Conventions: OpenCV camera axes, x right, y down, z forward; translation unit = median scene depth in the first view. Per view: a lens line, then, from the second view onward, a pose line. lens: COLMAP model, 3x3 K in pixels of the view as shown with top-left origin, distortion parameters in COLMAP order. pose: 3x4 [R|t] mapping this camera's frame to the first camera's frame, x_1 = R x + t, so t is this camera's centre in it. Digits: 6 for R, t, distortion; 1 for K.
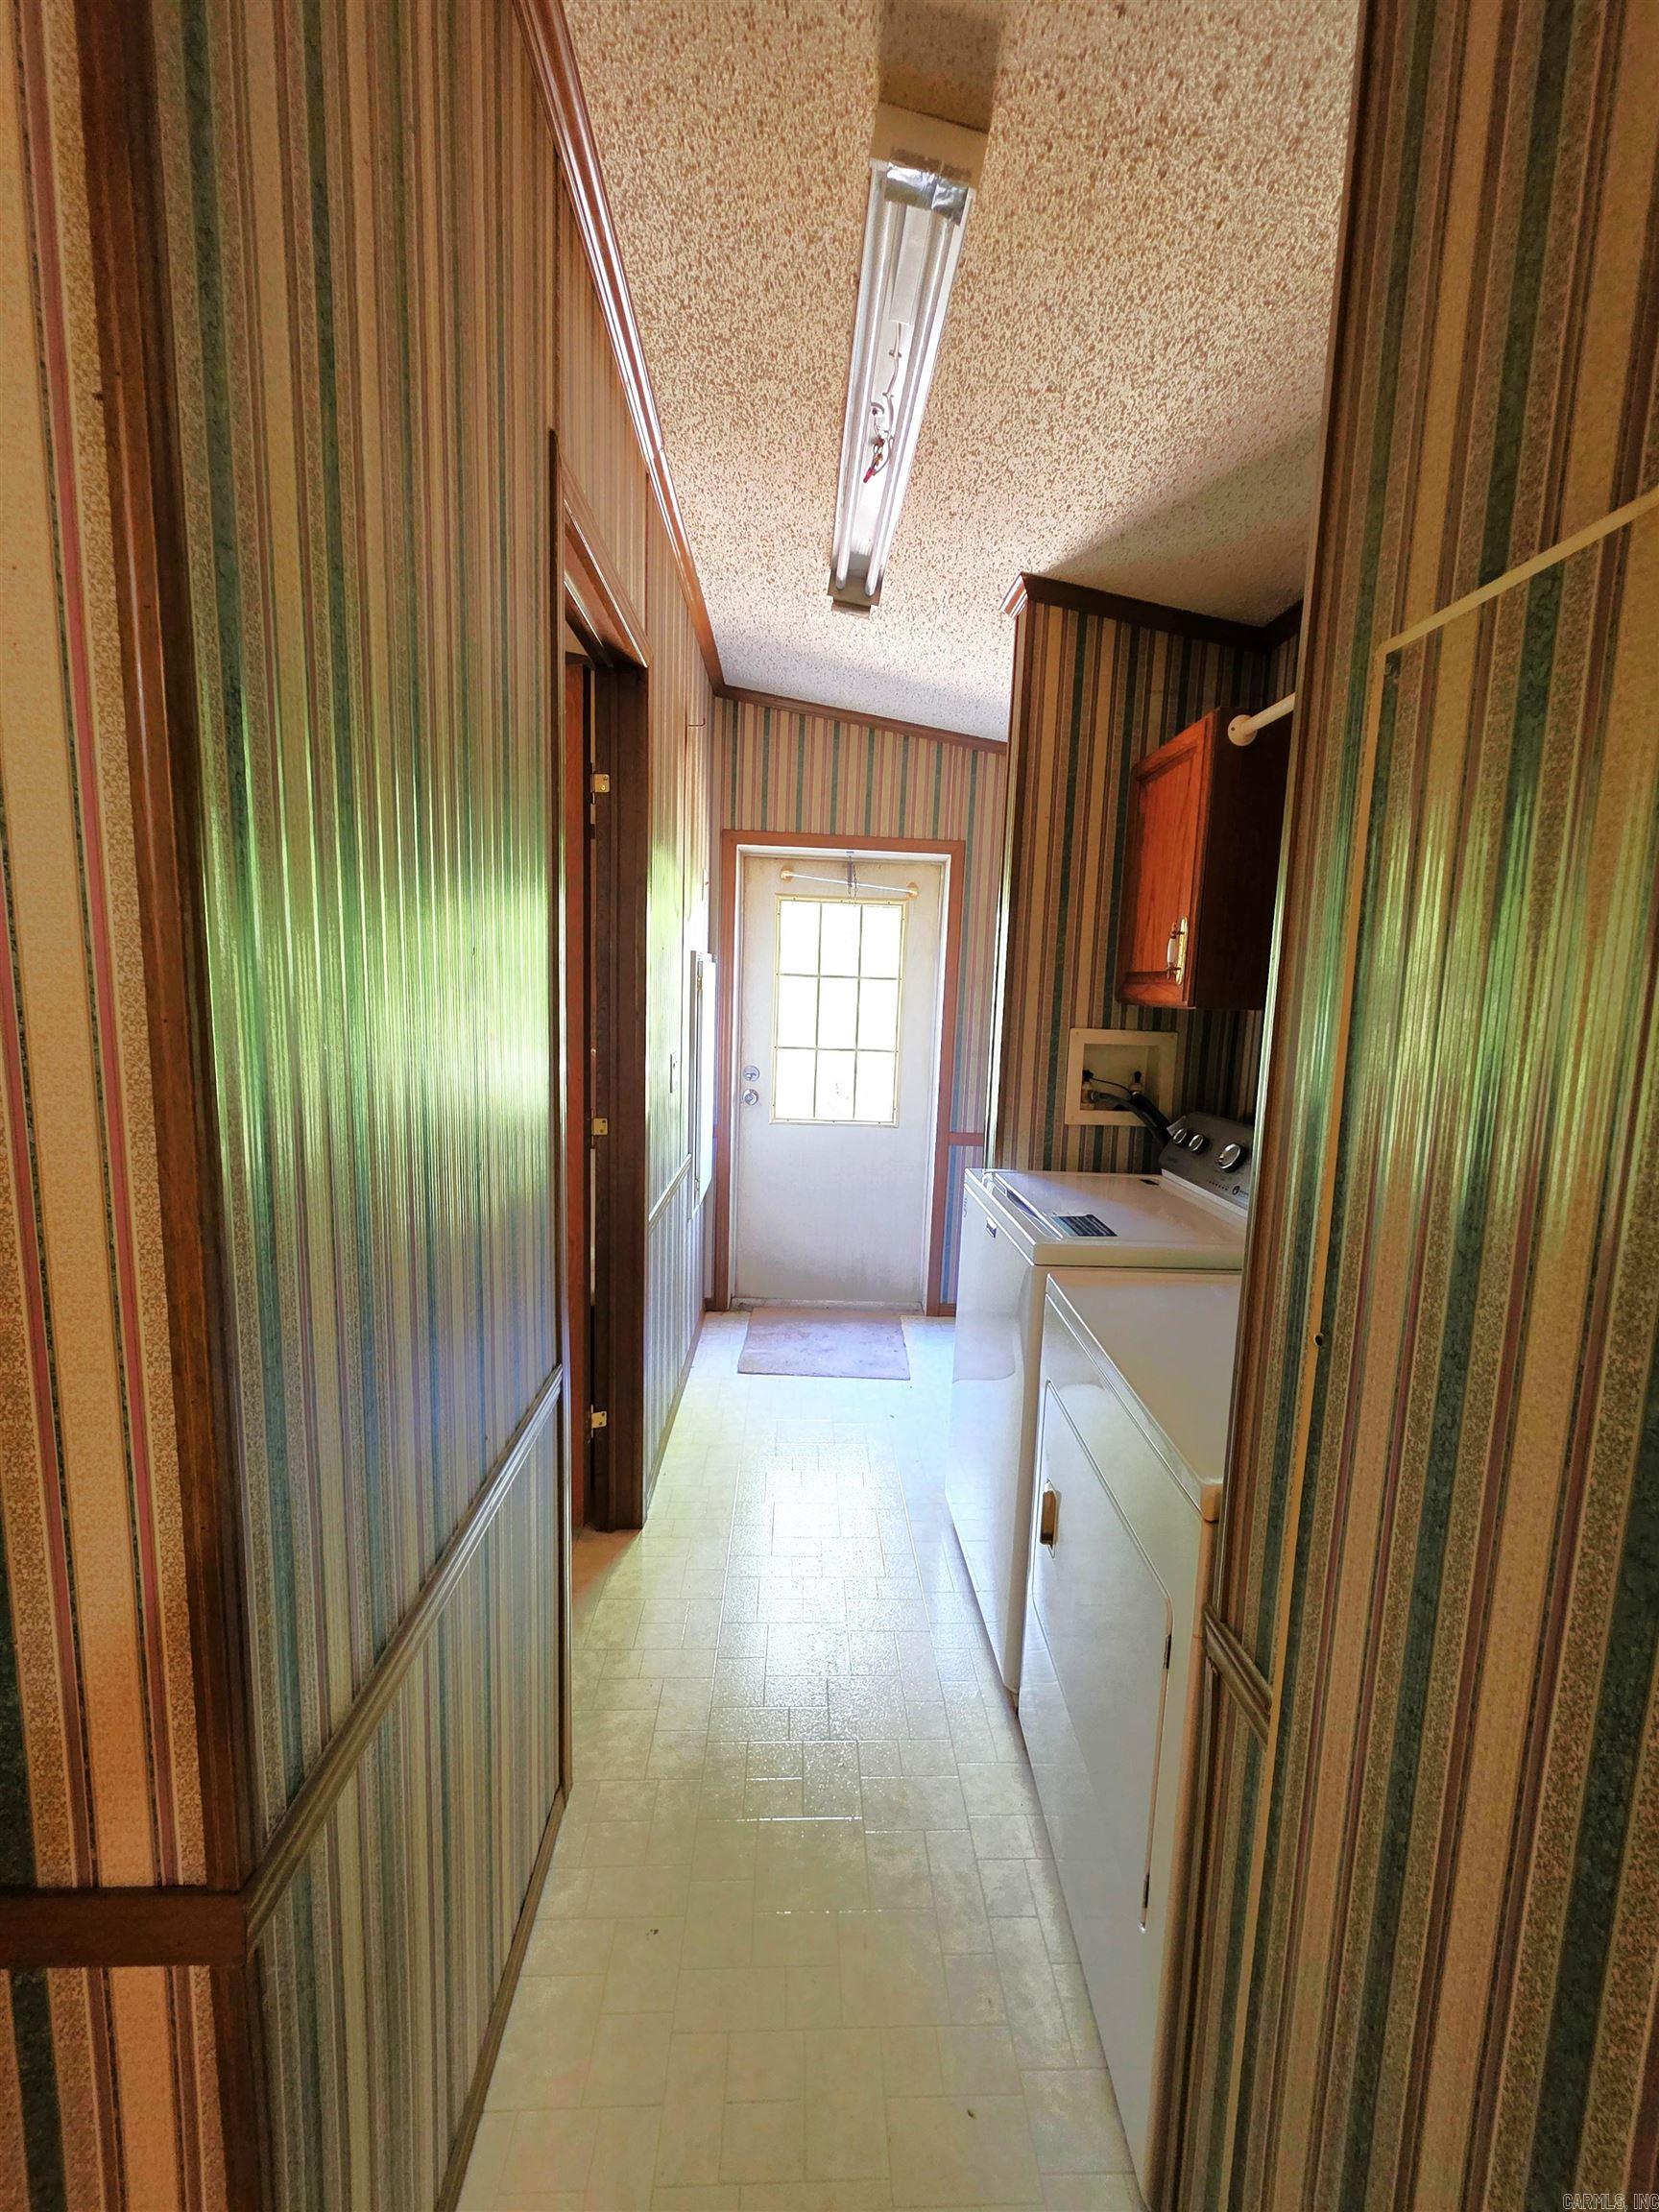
lens RADIAL K [[883.4, 0, 843.0], [0, 883.4, 1101.1], [0, 0, 1]] dist [0.000319, 0.000030]
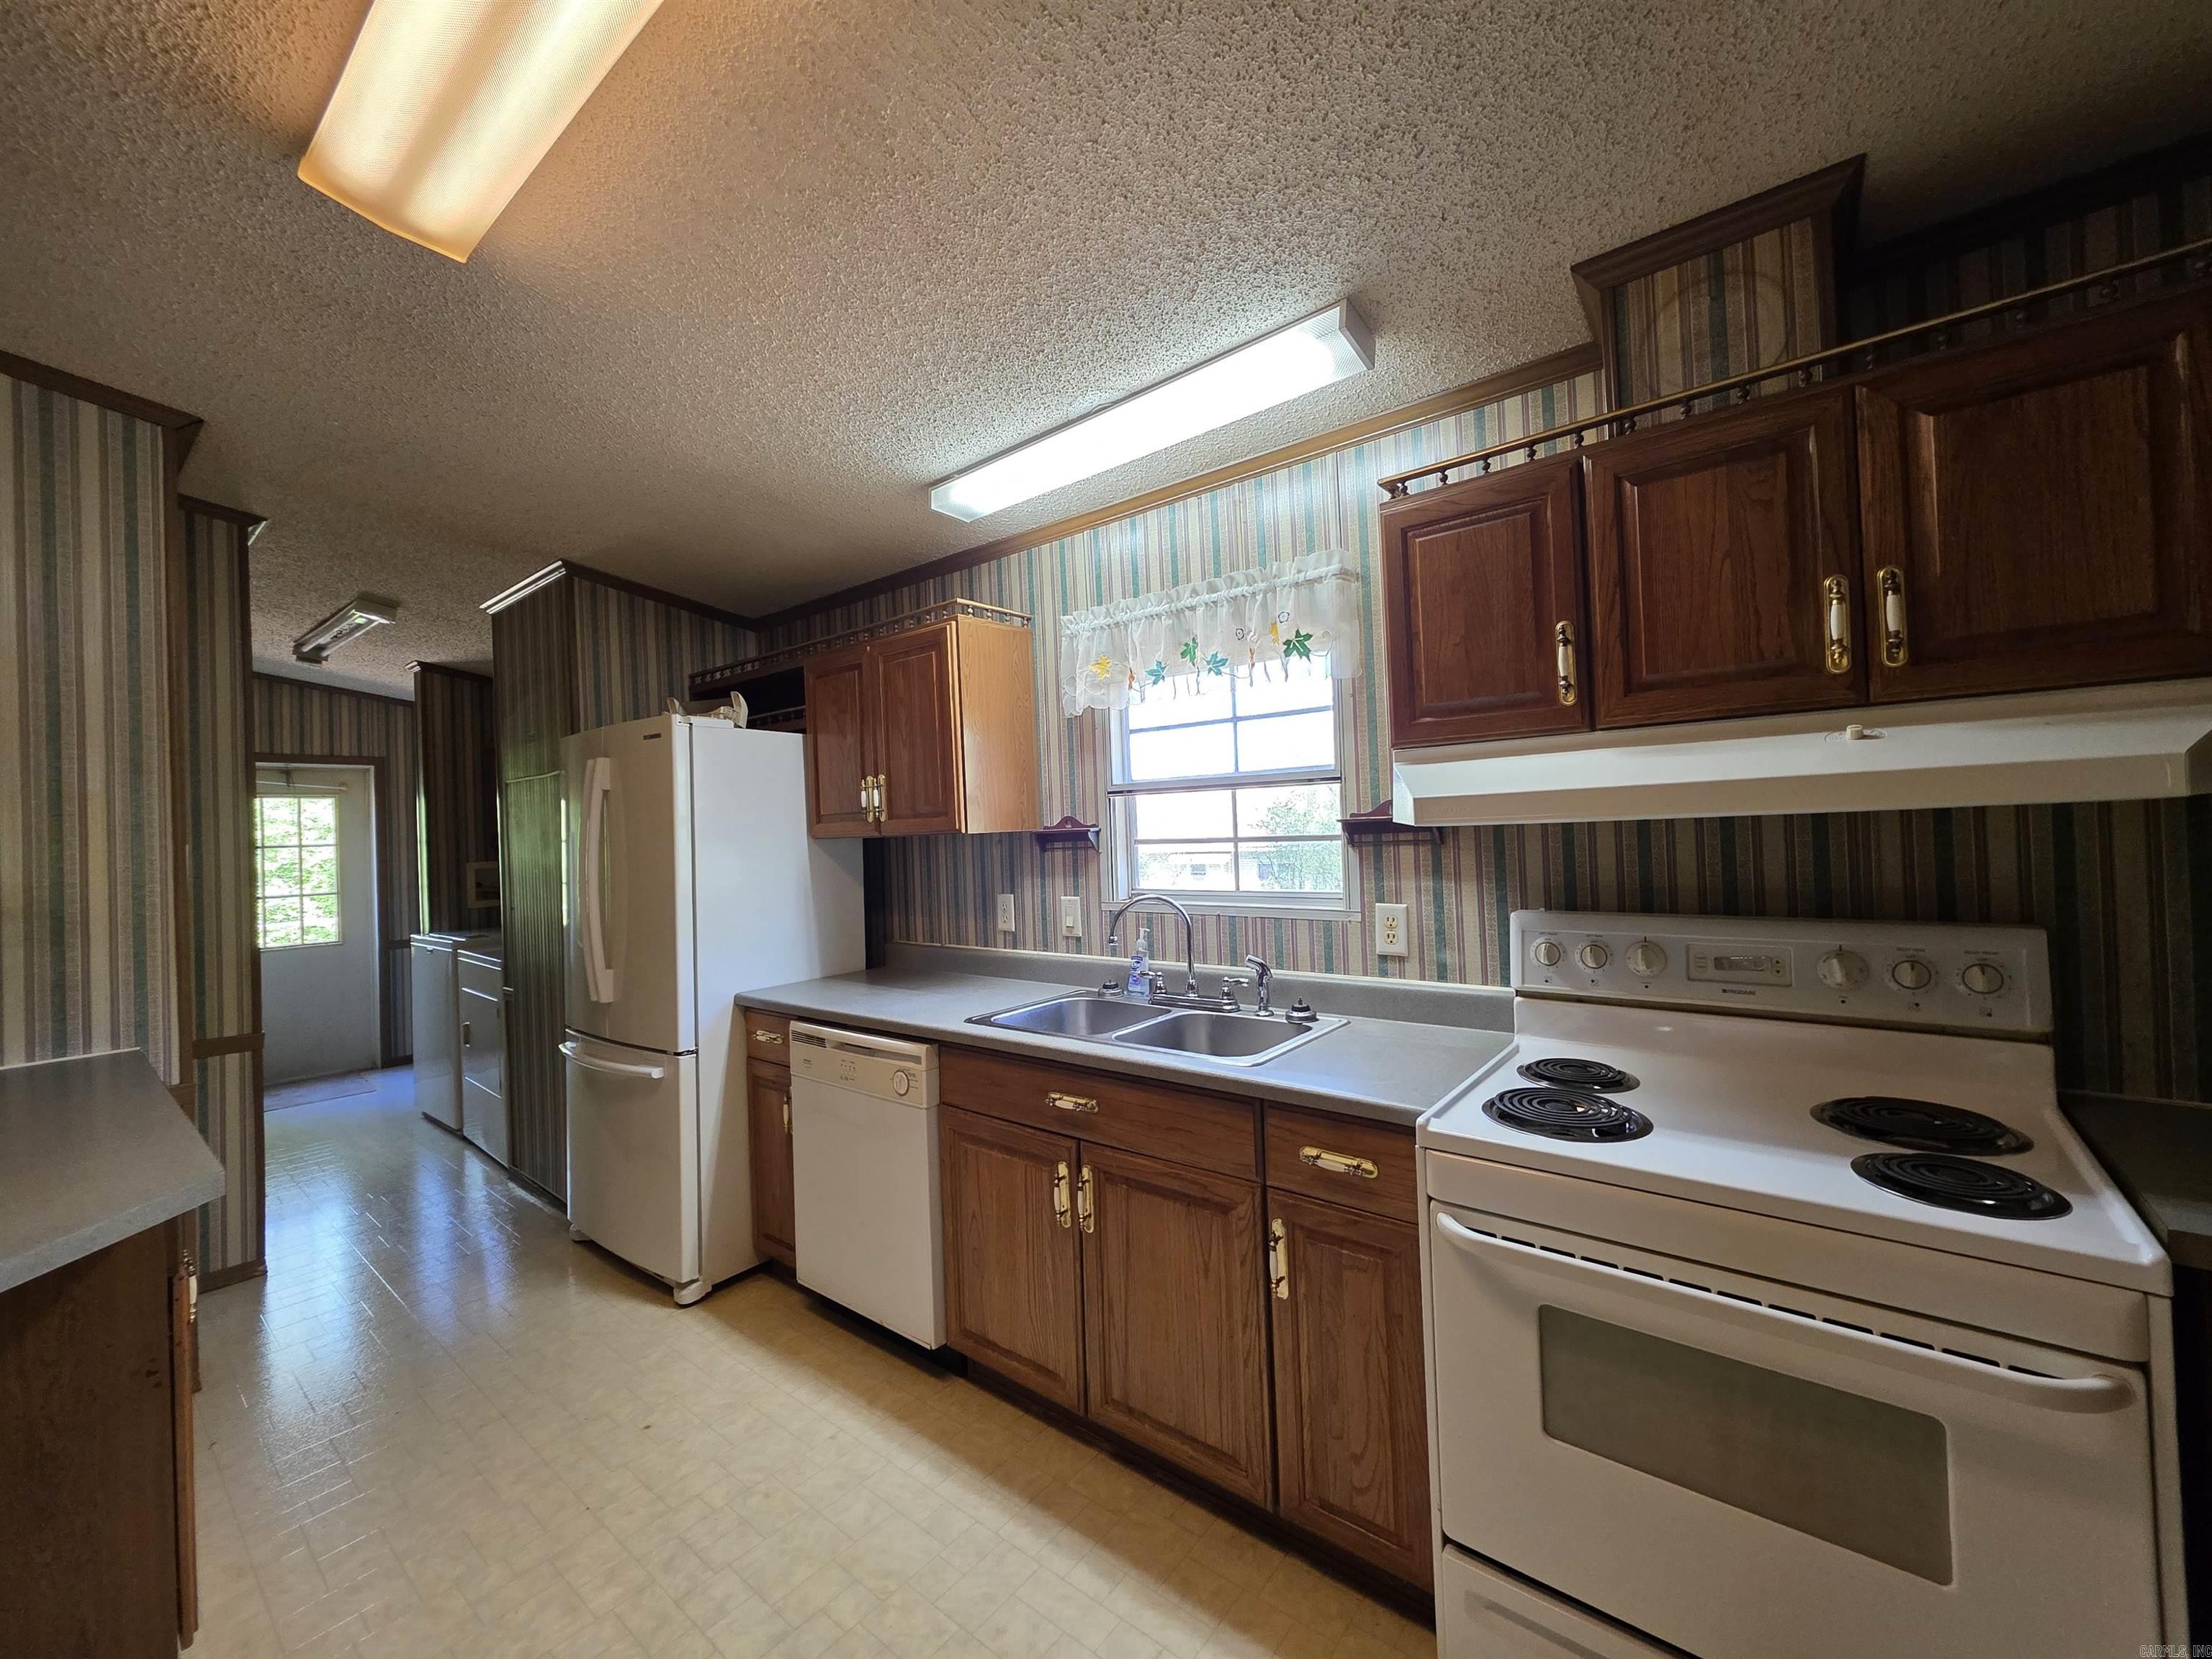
lens RADIAL K [[883.4, 0, 1108.8], [0, 883.4, 815.1], [0, 0, 1]] dist [0.000319, 0.000030]
pose [[0.663788, -0.050074, 0.746242, -0.191951], [0.154998, 0.985305, -0.071757, 0.127721], [-0.731683, 0.163297, 0.661796, -1.006222]]
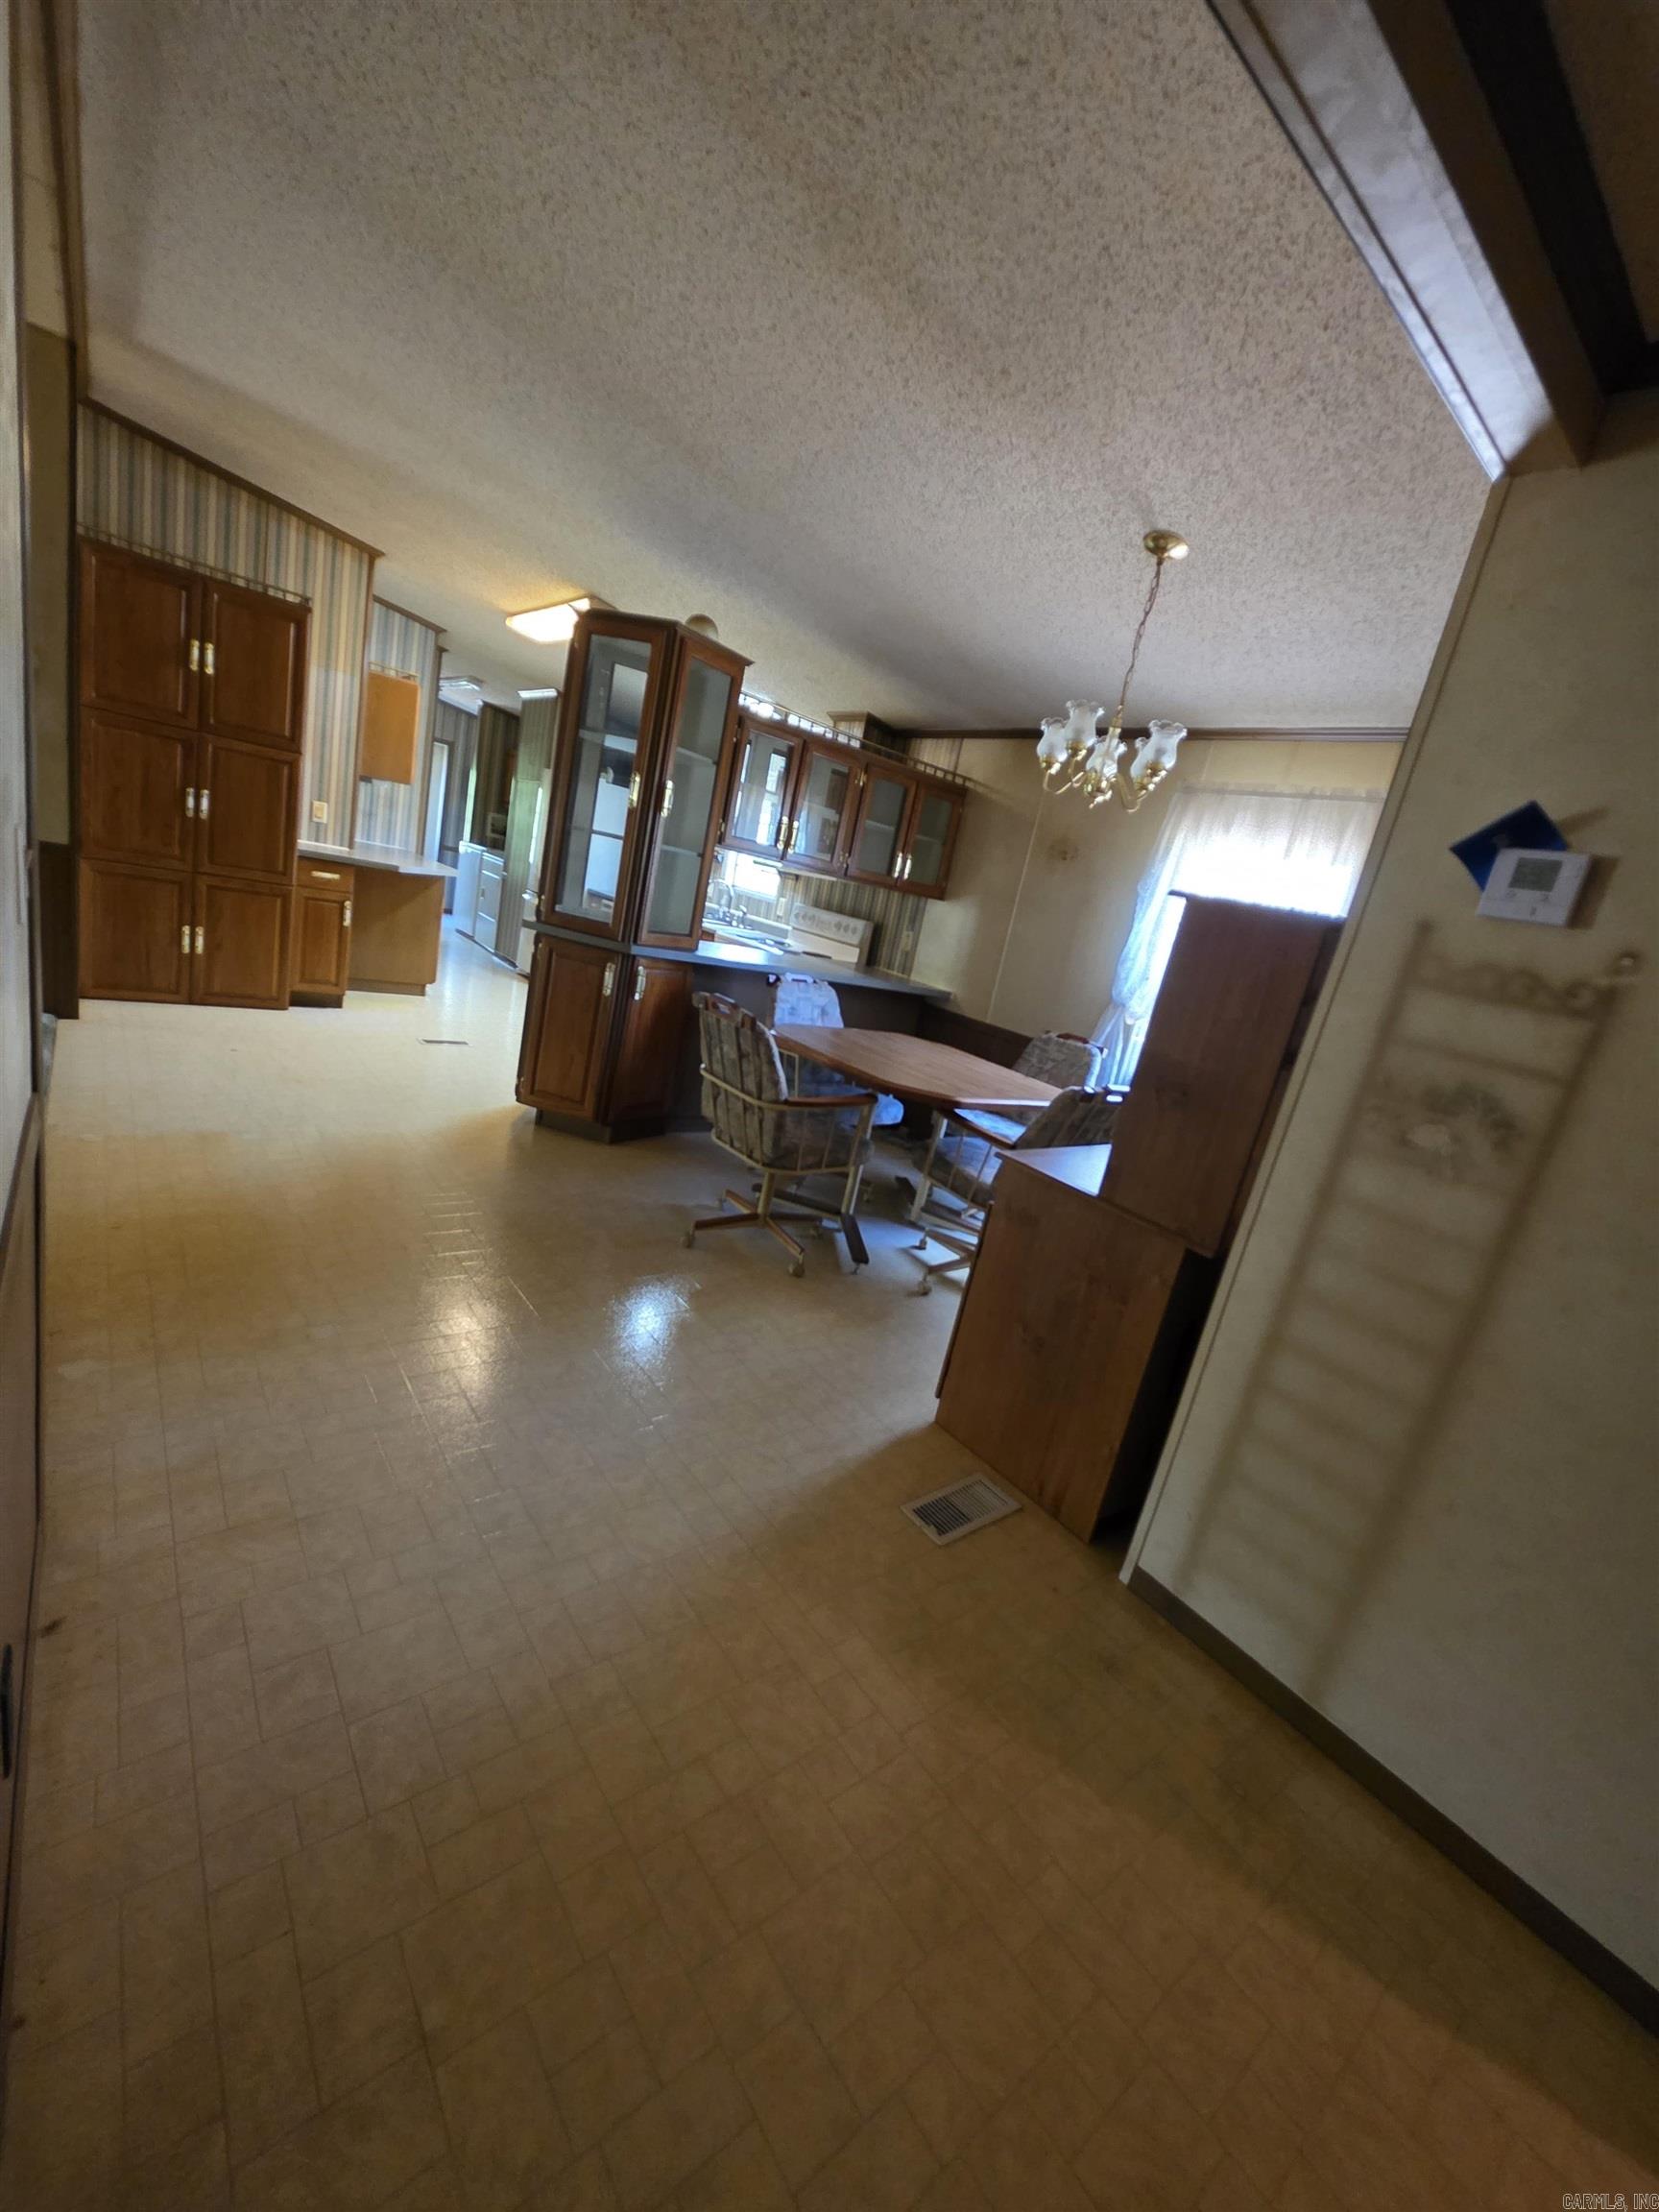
lens RADIAL K [[883.4, 0, 843.0], [0, 883.4, 1101.1], [0, 0, 1]] dist [0.000319, 0.000030]
pose [[0.797327, -0.007867, 0.603496, -0.633536], [-0.105746, 0.982627, 0.152518, 0.298443], [-0.594212, -0.185424, 0.782643, -2.357847]]
